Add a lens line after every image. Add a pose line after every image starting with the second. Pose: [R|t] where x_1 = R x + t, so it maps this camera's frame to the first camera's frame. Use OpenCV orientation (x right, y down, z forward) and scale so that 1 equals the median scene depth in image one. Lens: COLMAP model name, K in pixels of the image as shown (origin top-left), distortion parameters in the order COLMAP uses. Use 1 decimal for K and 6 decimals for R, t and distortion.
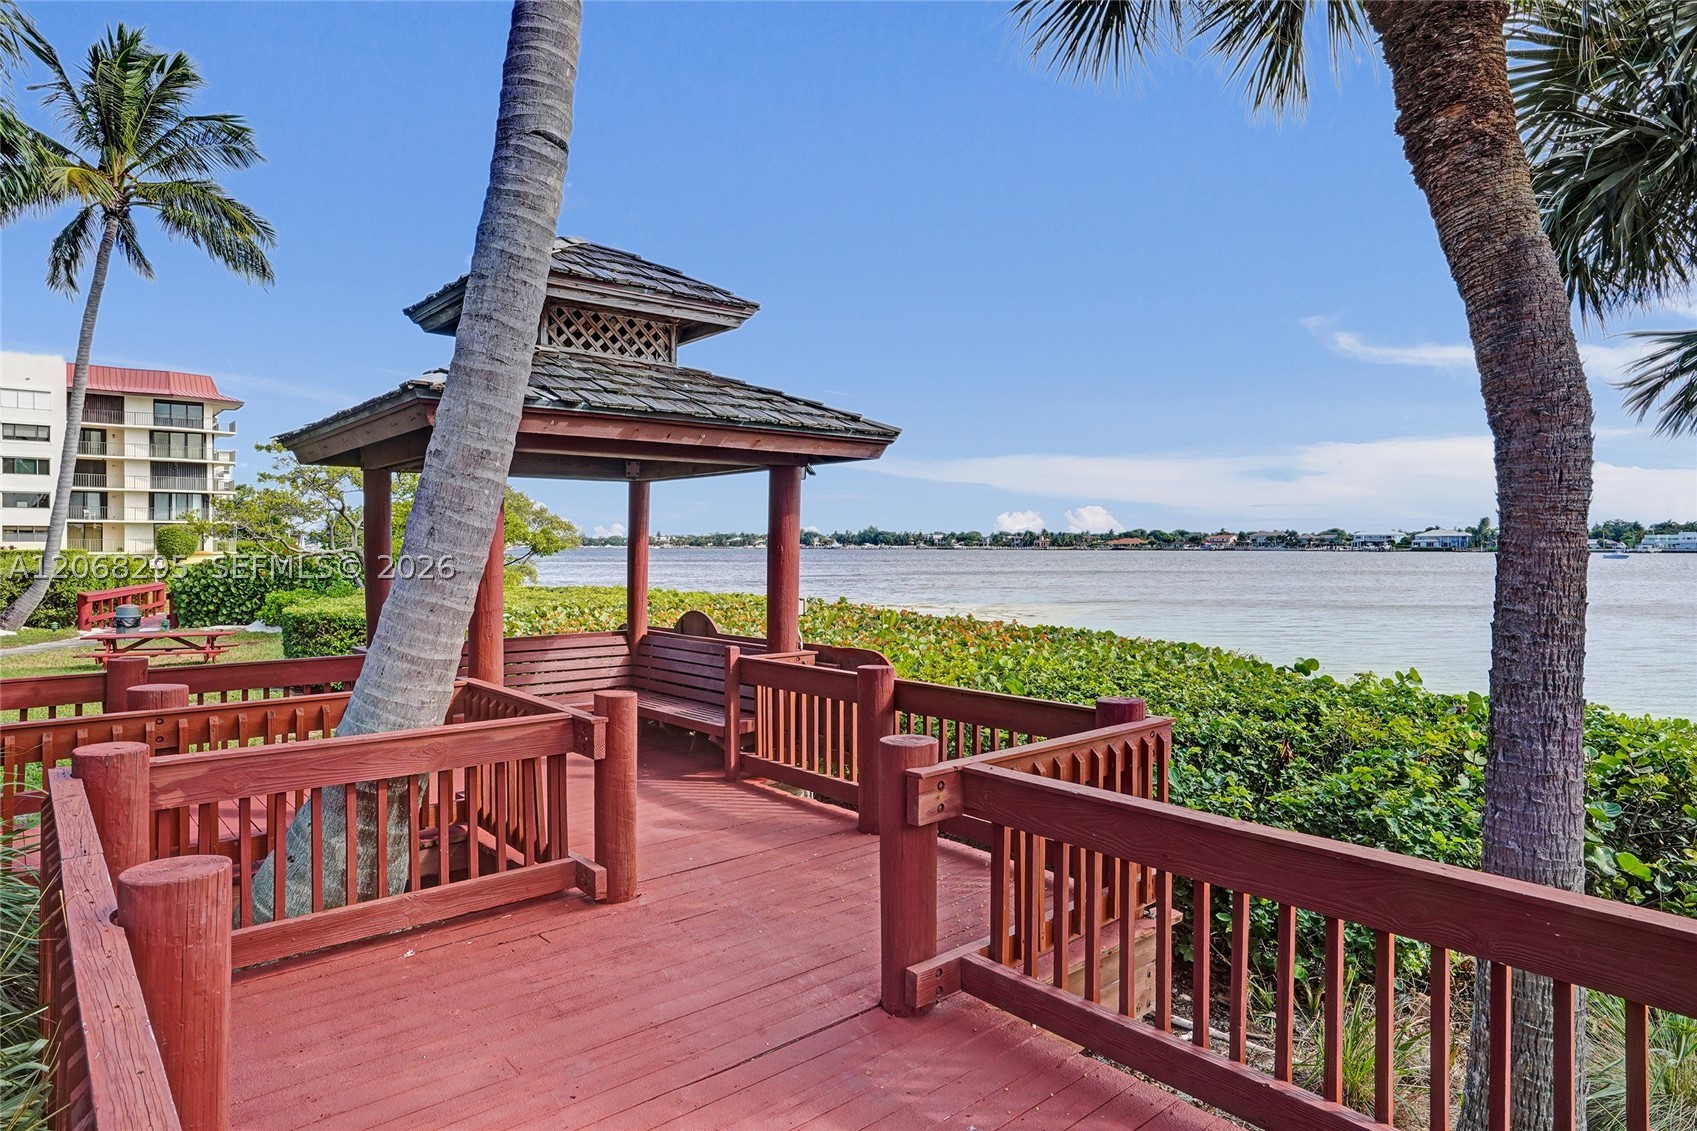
lens RADIAL K [[943.7, 0, 852.5], [0, 943.7, 538.0], [0, 0, 1]] dist [-0.031039, 0.001209]
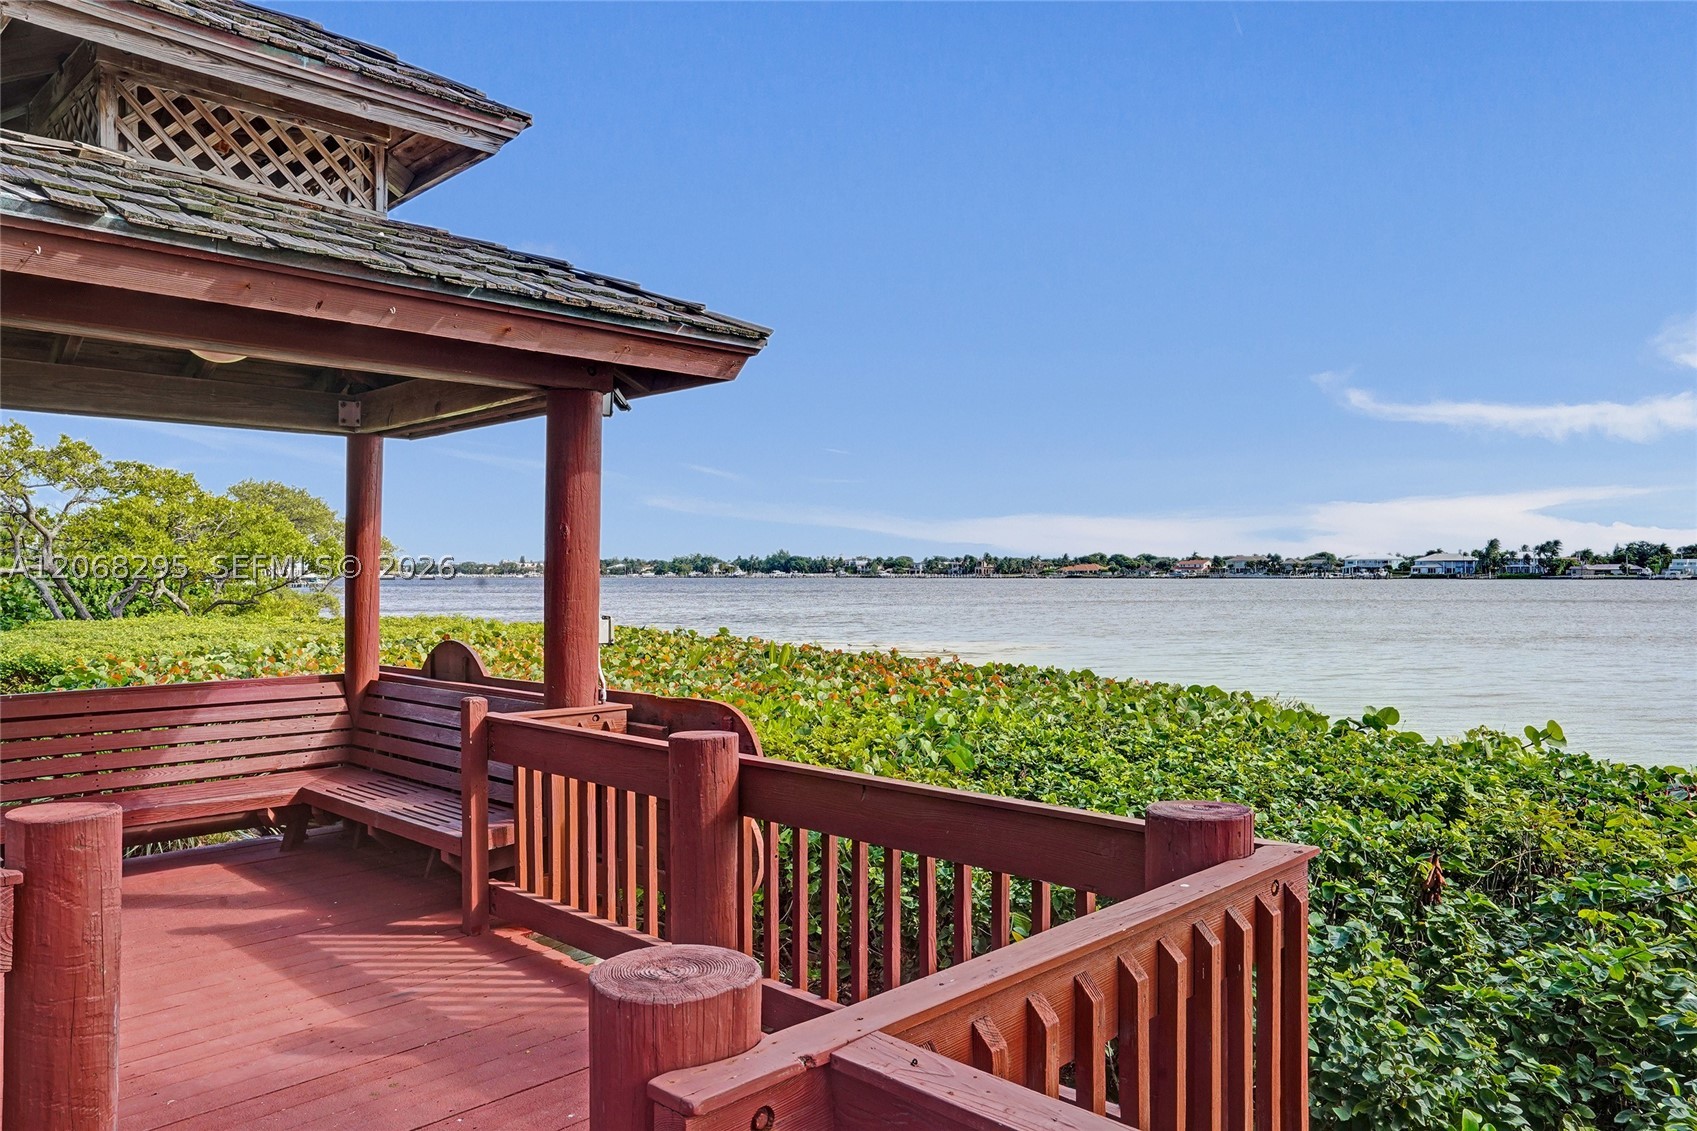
lens RADIAL K [[1099.6, 0, 848.5], [0, 1099.6, 565.5], [0, 0, 1]] dist [-0.006910, 0.000863]
pose [[0.997057, -0.000942, 0.076661, 0.044666], [0.001102, 0.999997, -0.002042, 0.032975], [-0.076658, 0.002121, 0.997055, 0.289814]]
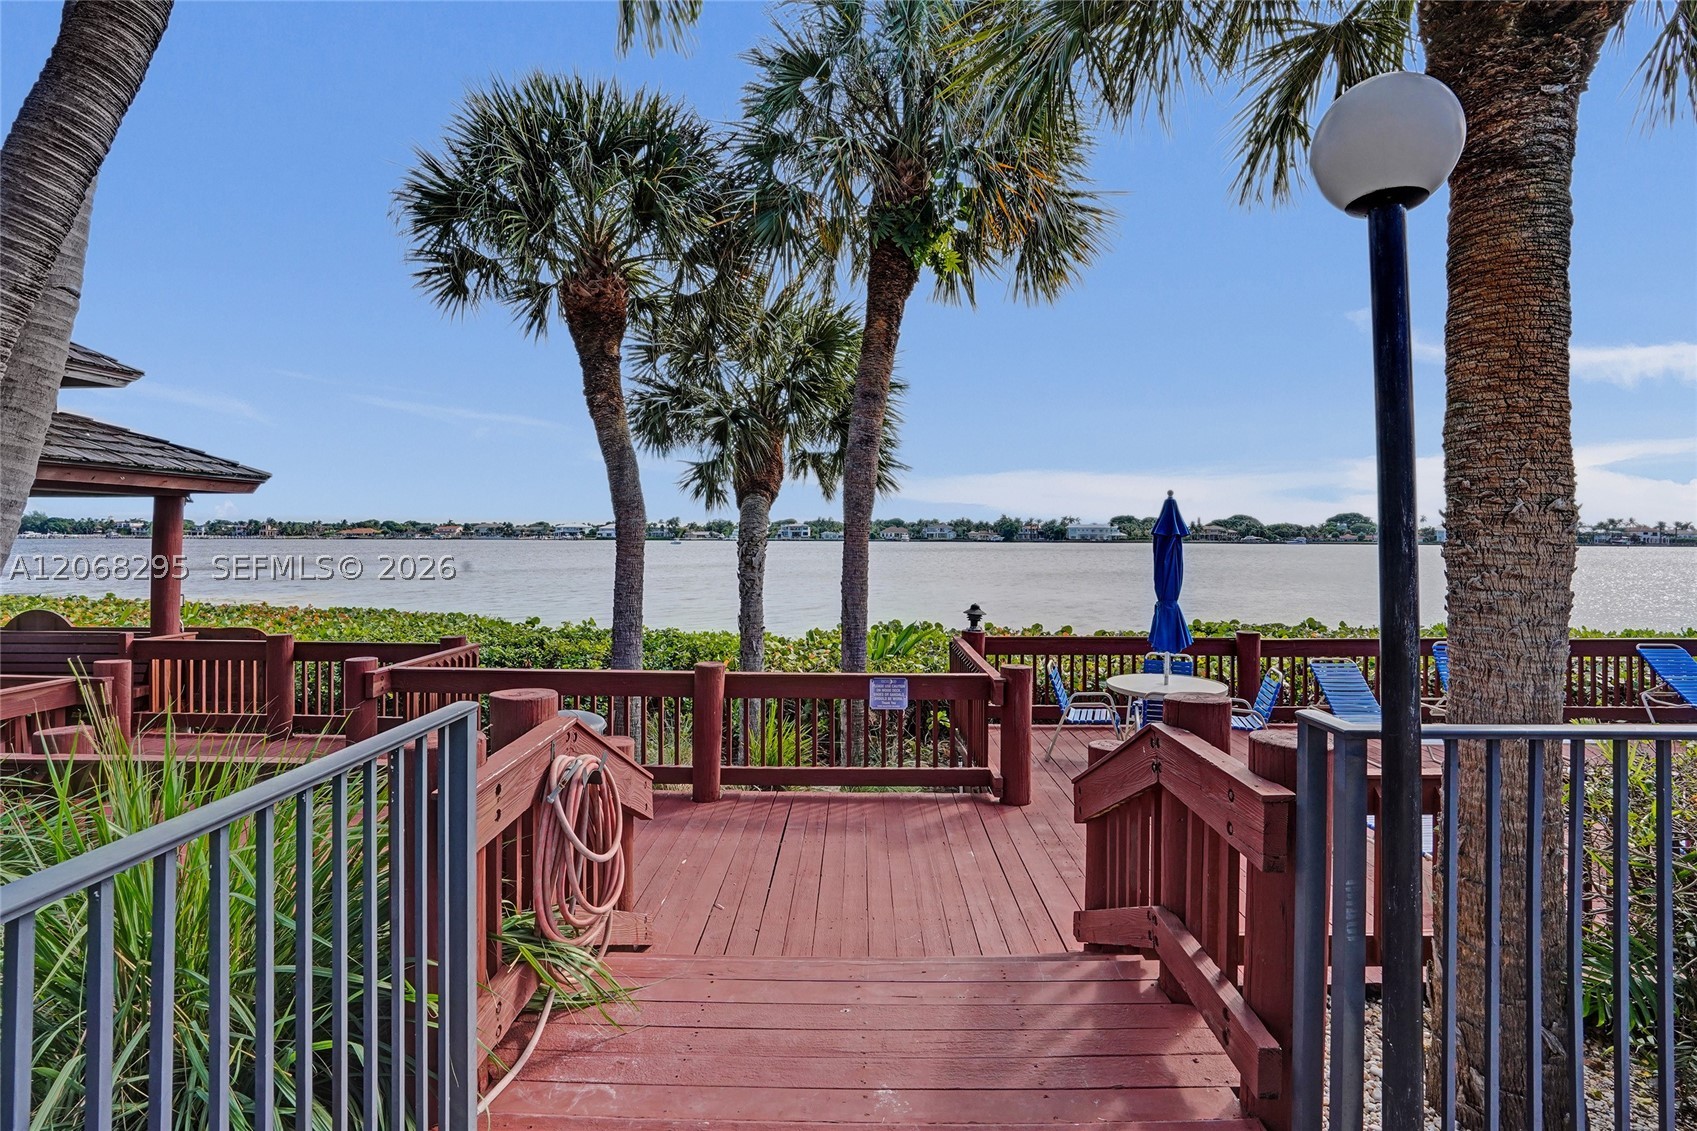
lens RADIAL K [[830.6, 0, 843.4], [0, 830.6, 541.1], [0, 0, 1]] dist [-0.046103, 0.018942]
pose [[0.676217, -0.003120, 0.736696, -0.261468], [-0.010612, 0.999846, 0.013975, -0.036696], [-0.736626, -0.017268, 0.676079, -0.463806]]
